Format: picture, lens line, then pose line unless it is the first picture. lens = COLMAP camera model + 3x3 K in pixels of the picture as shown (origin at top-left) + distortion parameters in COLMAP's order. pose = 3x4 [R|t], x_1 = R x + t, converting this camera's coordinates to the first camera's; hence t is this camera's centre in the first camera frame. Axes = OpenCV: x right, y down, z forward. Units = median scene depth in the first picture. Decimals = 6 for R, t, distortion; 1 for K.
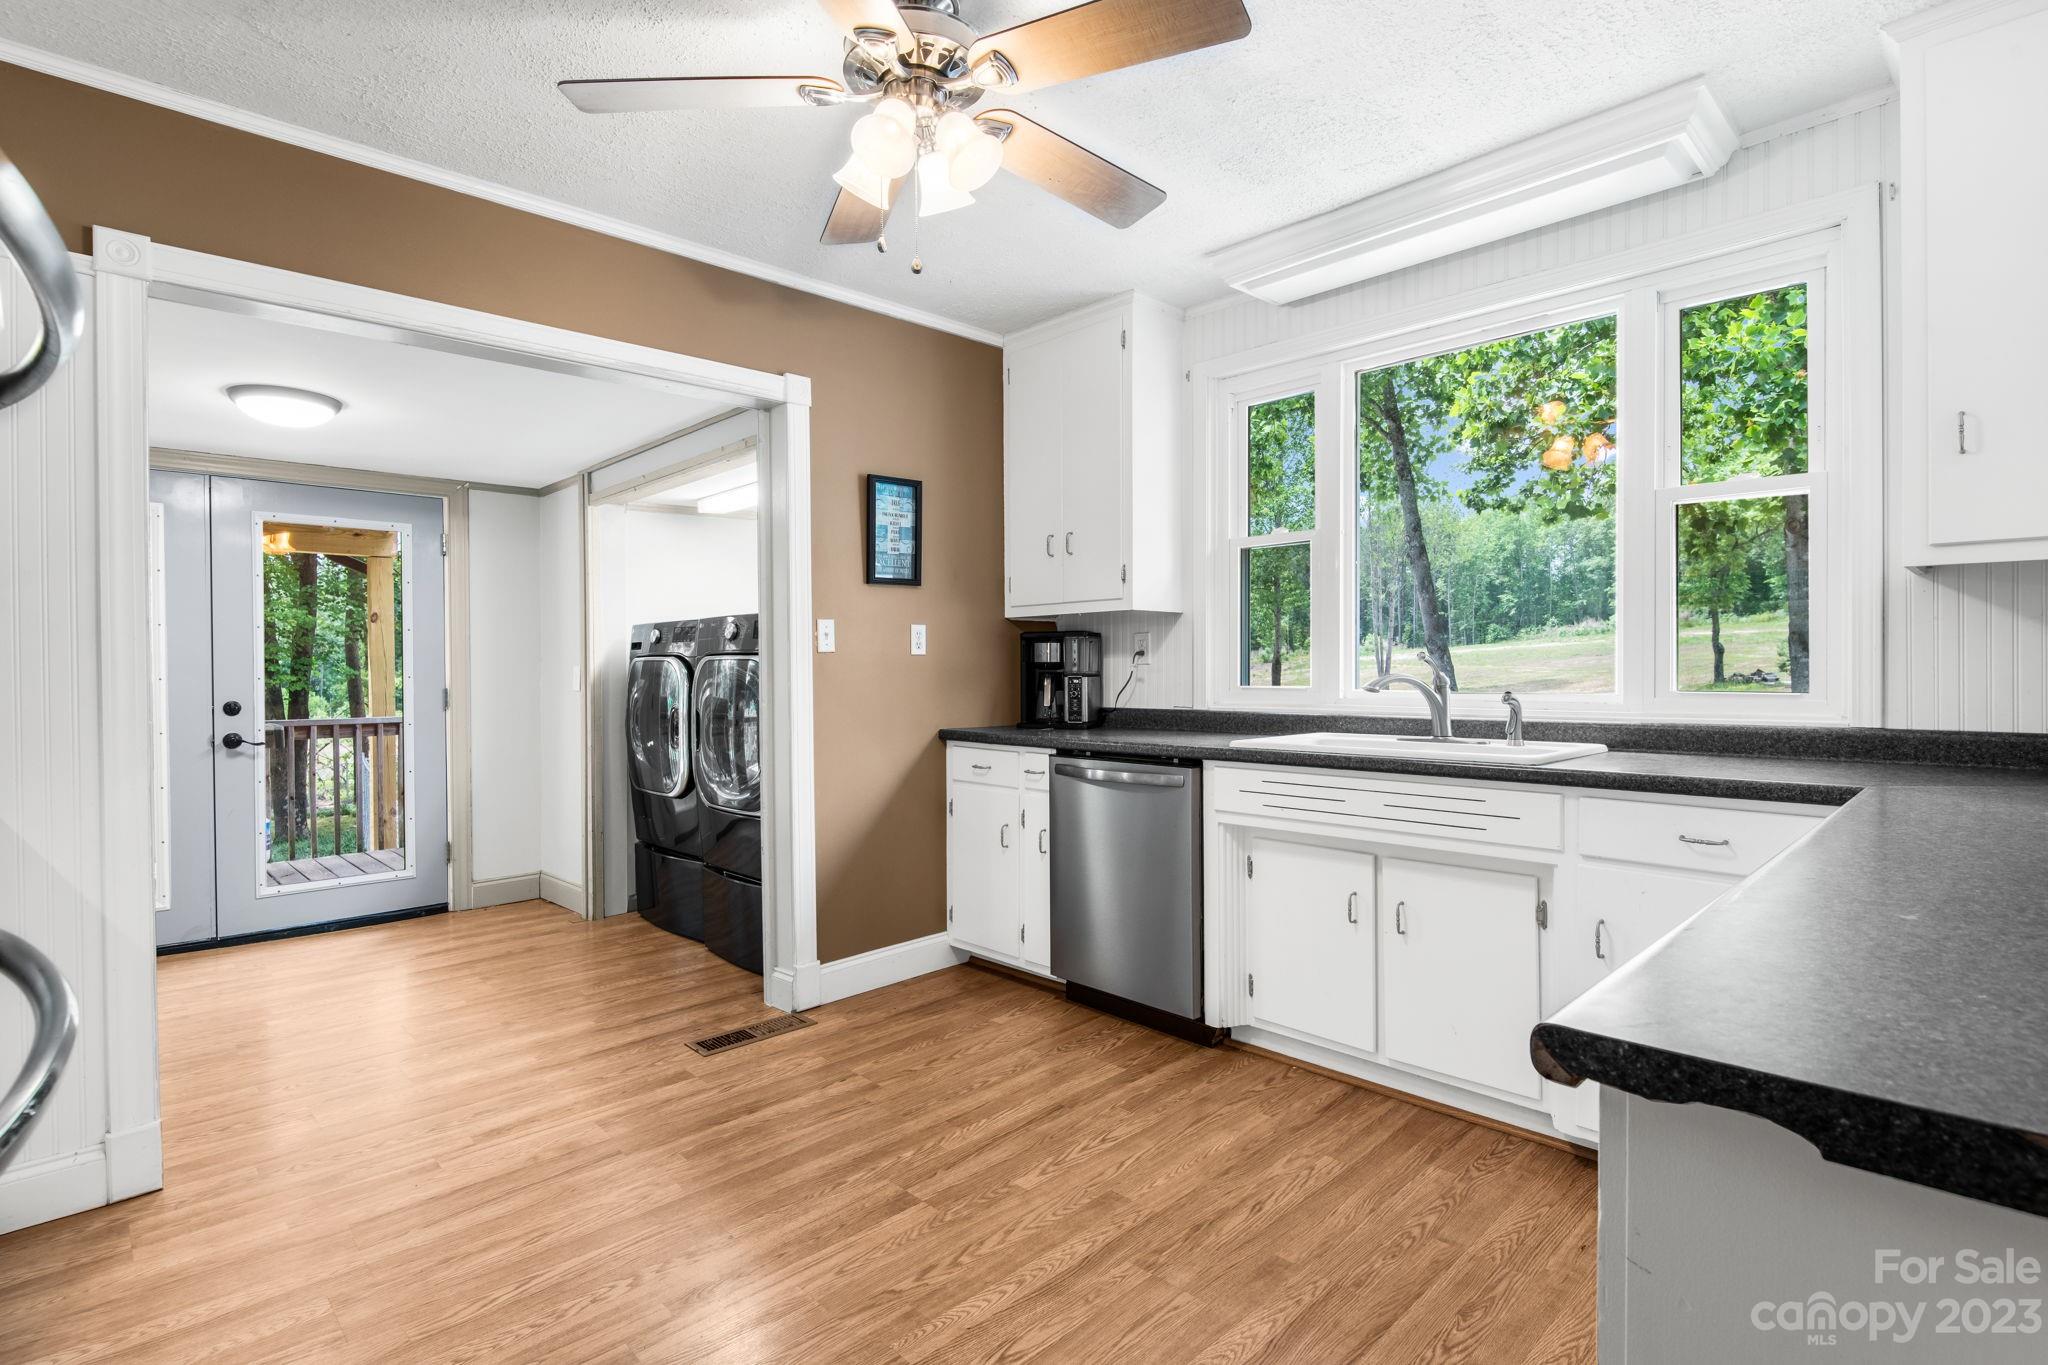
lens RADIAL K [[980.5, 0, 1025.2], [0, 980.5, 676.6], [0, 0, 1]] dist [-0.000212, -0.000212]
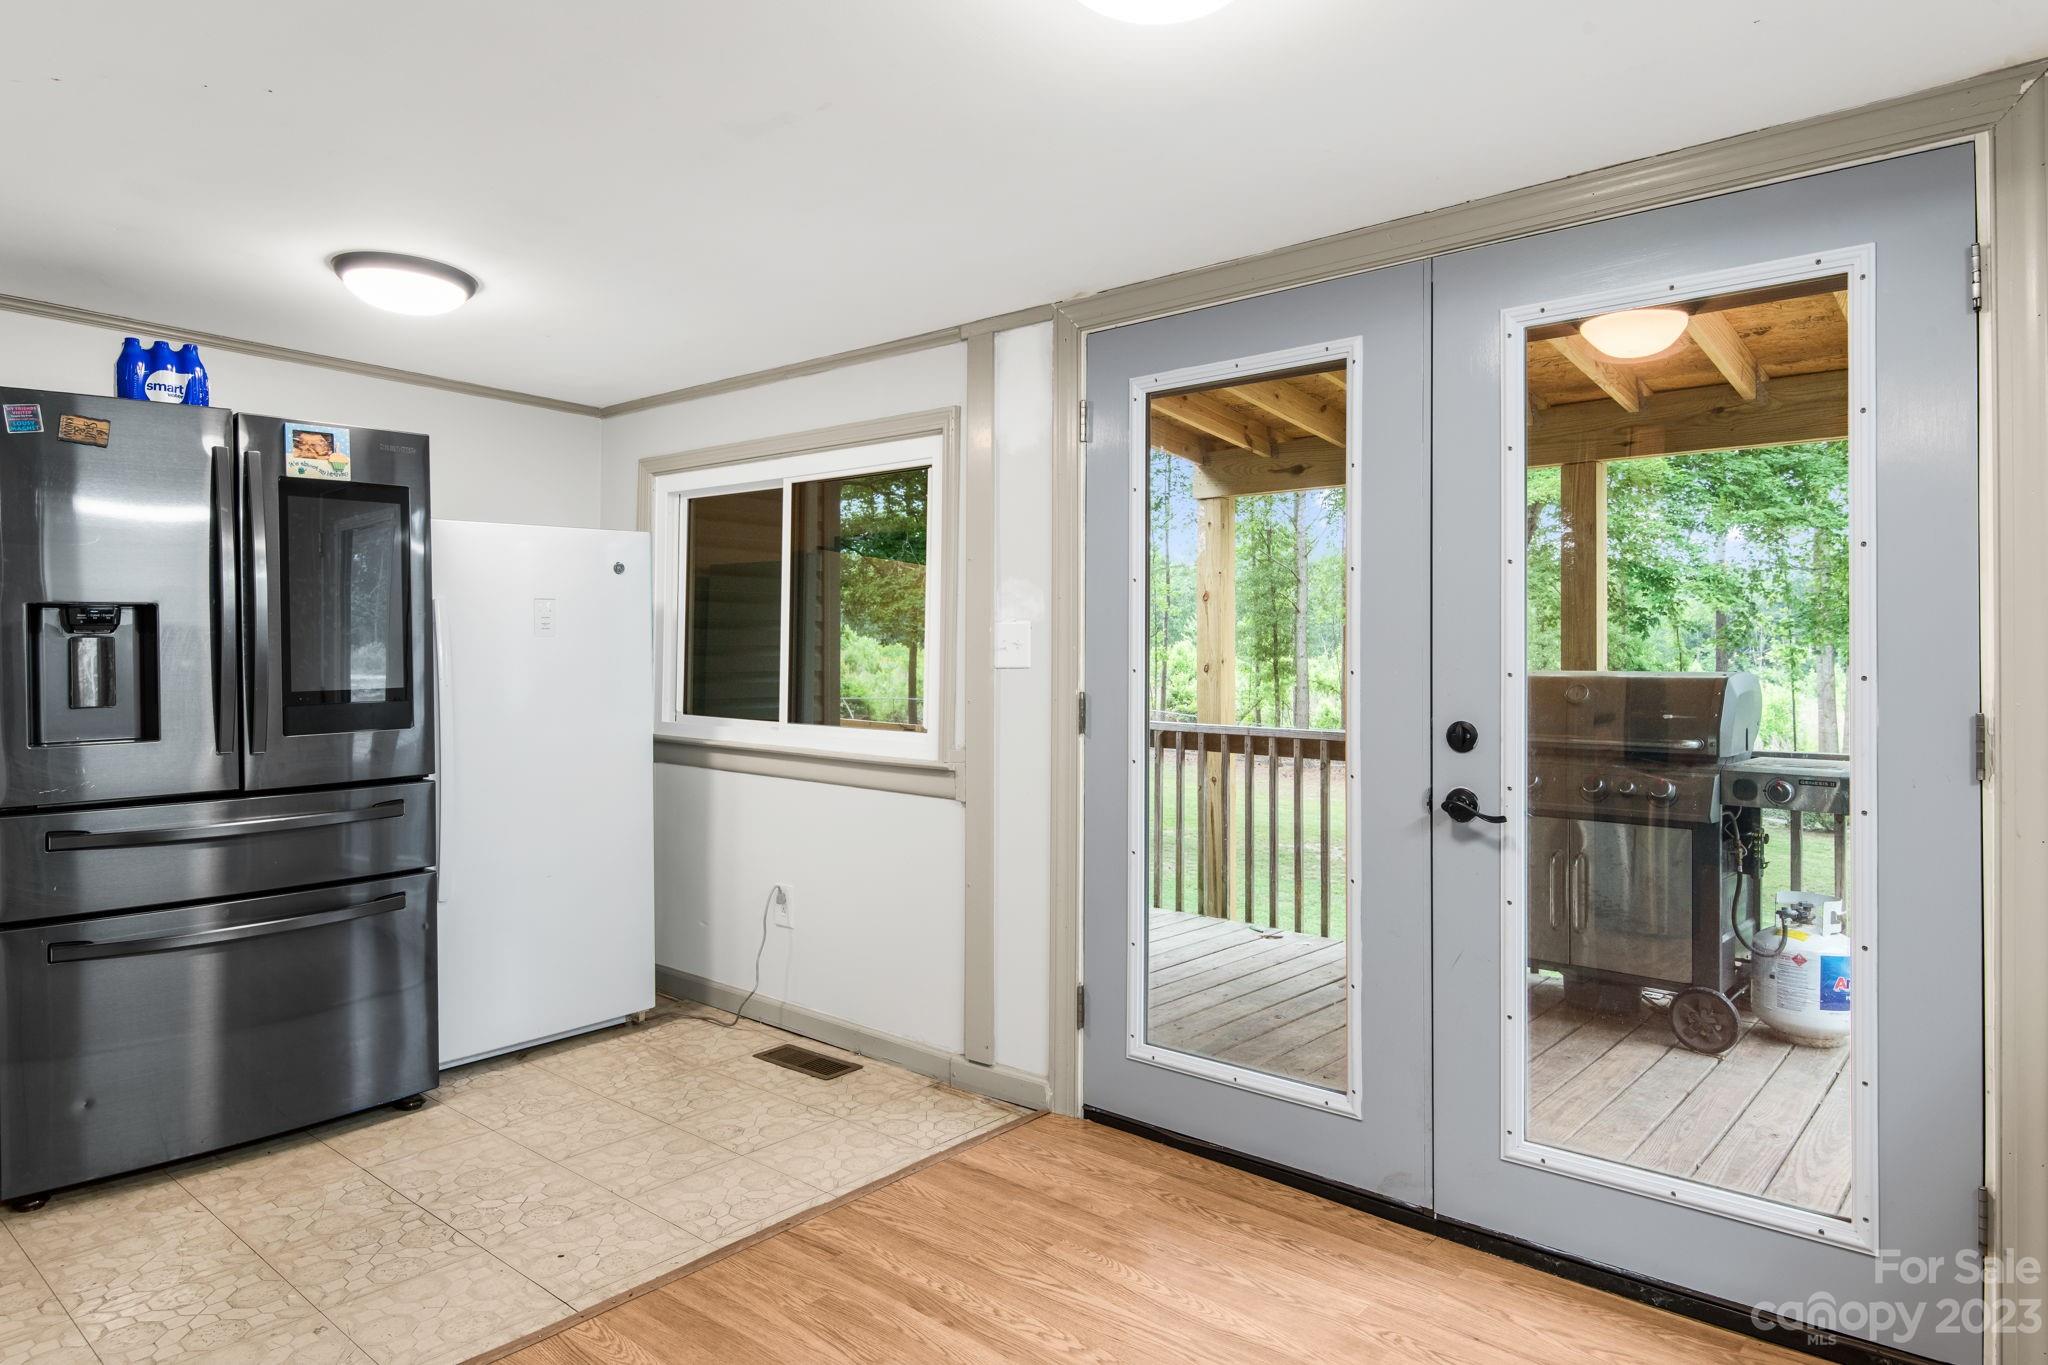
lens RADIAL K [[1235.1, 0, 1037.3], [0, 1235.1, 646.2], [0, 0, 1]] dist [0.008388, 0.000875]
pose [[0.101255, -0.005676, -0.994844, -0.365642], [-0.012876, 0.999892, -0.007016, -0.006313], [0.994777, 0.013520, 0.101171, 1.128580]]
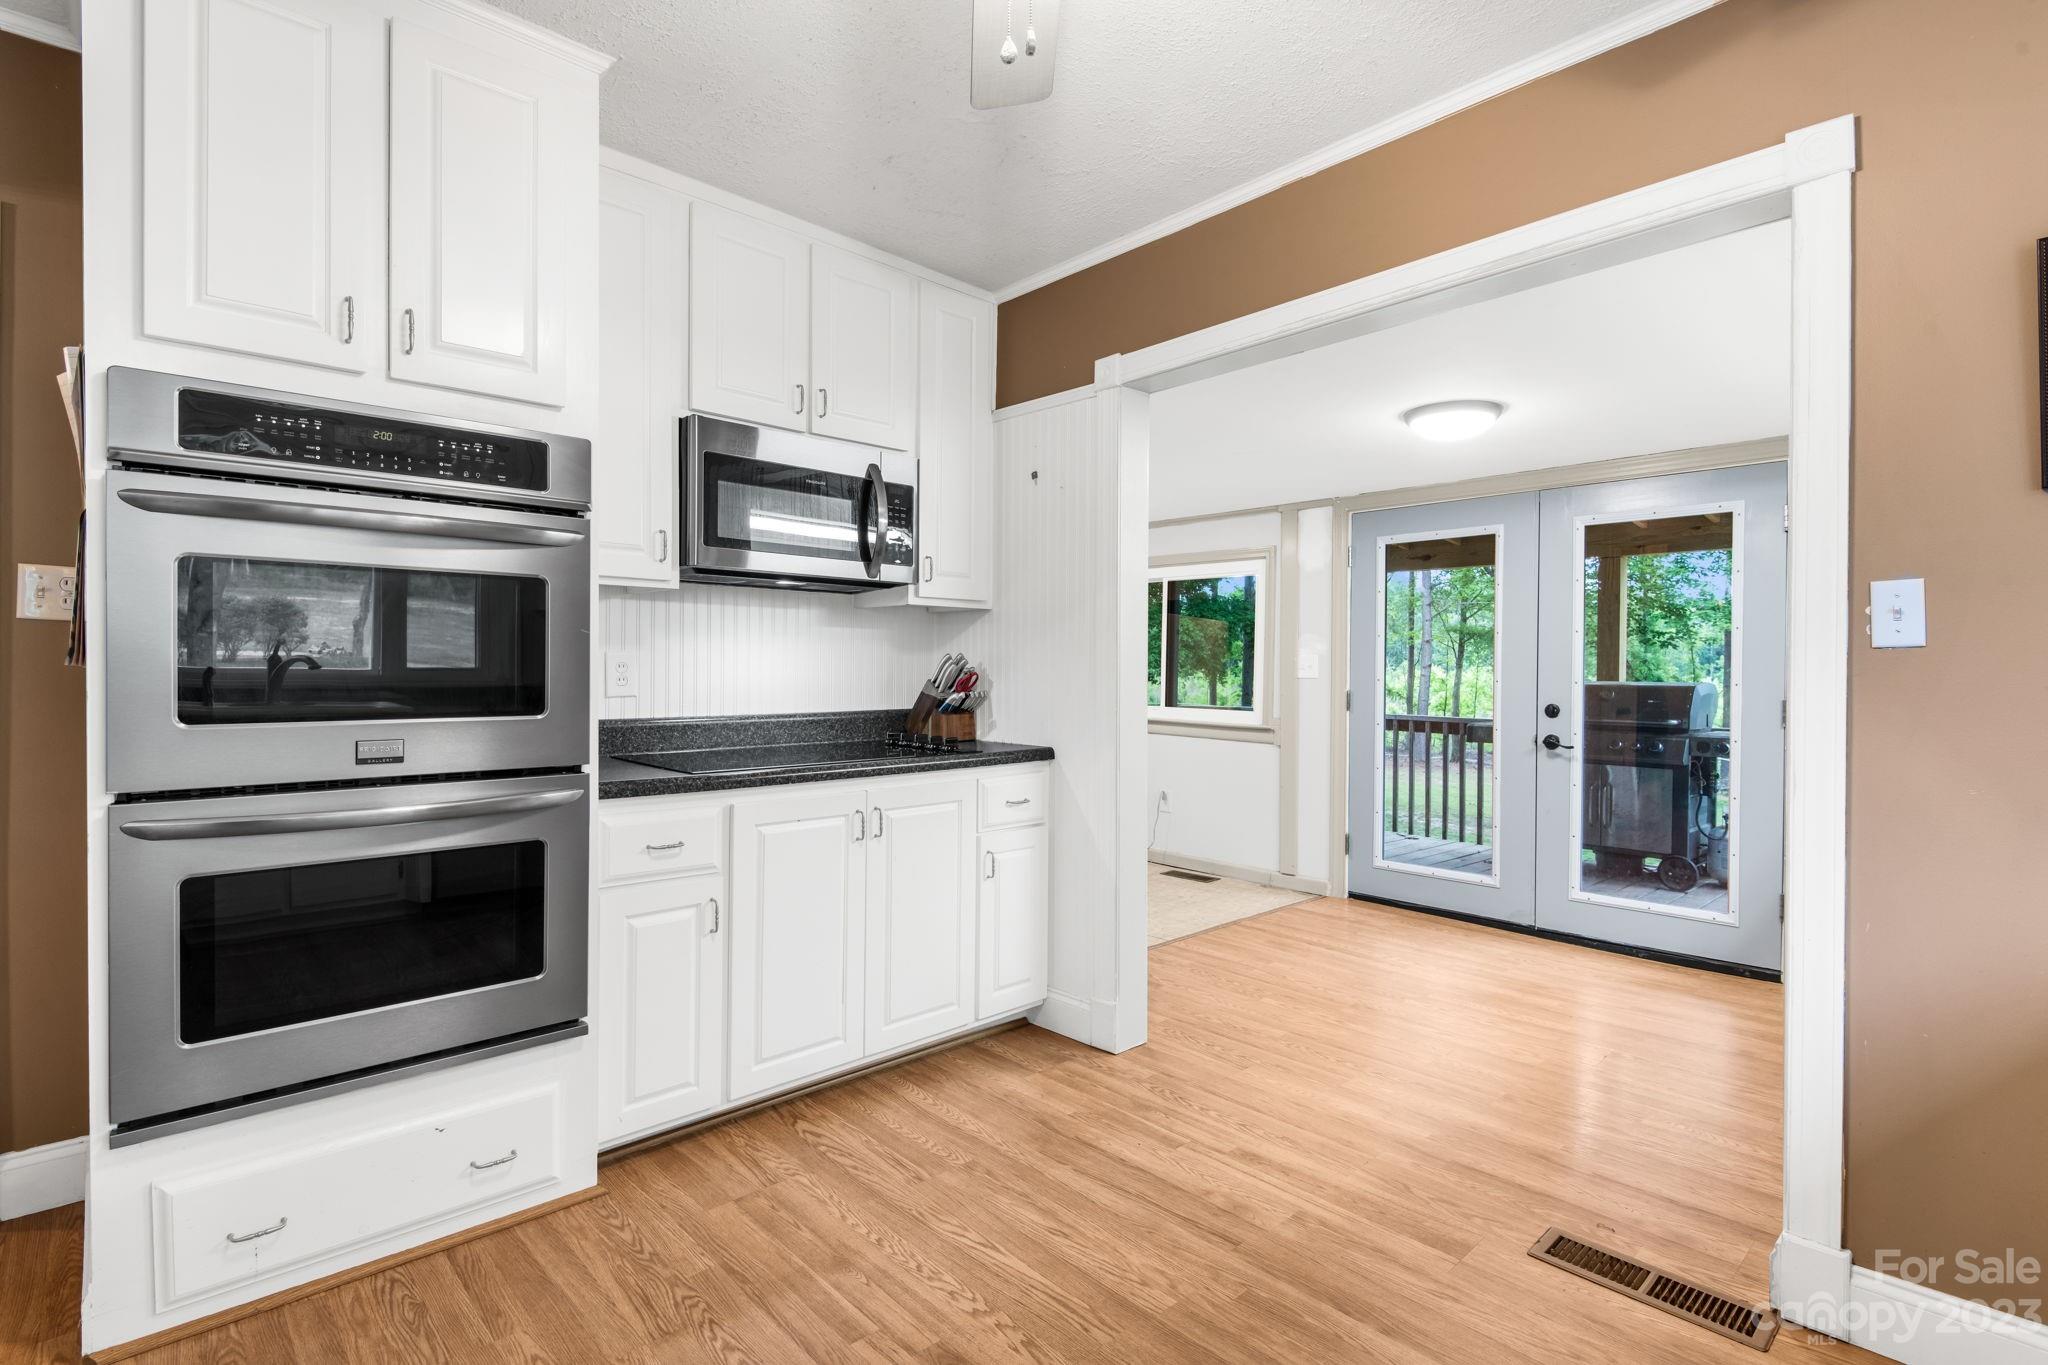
lens RADIAL K [[980.5, 0, 1025.2], [0, 980.5, 676.6], [0, 0, 1]] dist [-0.000212, -0.000212]
pose [[-0.021270, 0.012223, -0.999699, 0.370287], [-0.017648, 0.999765, 0.012599, -0.010738], [0.999618, 0.017910, -0.021049, 0.708883]]
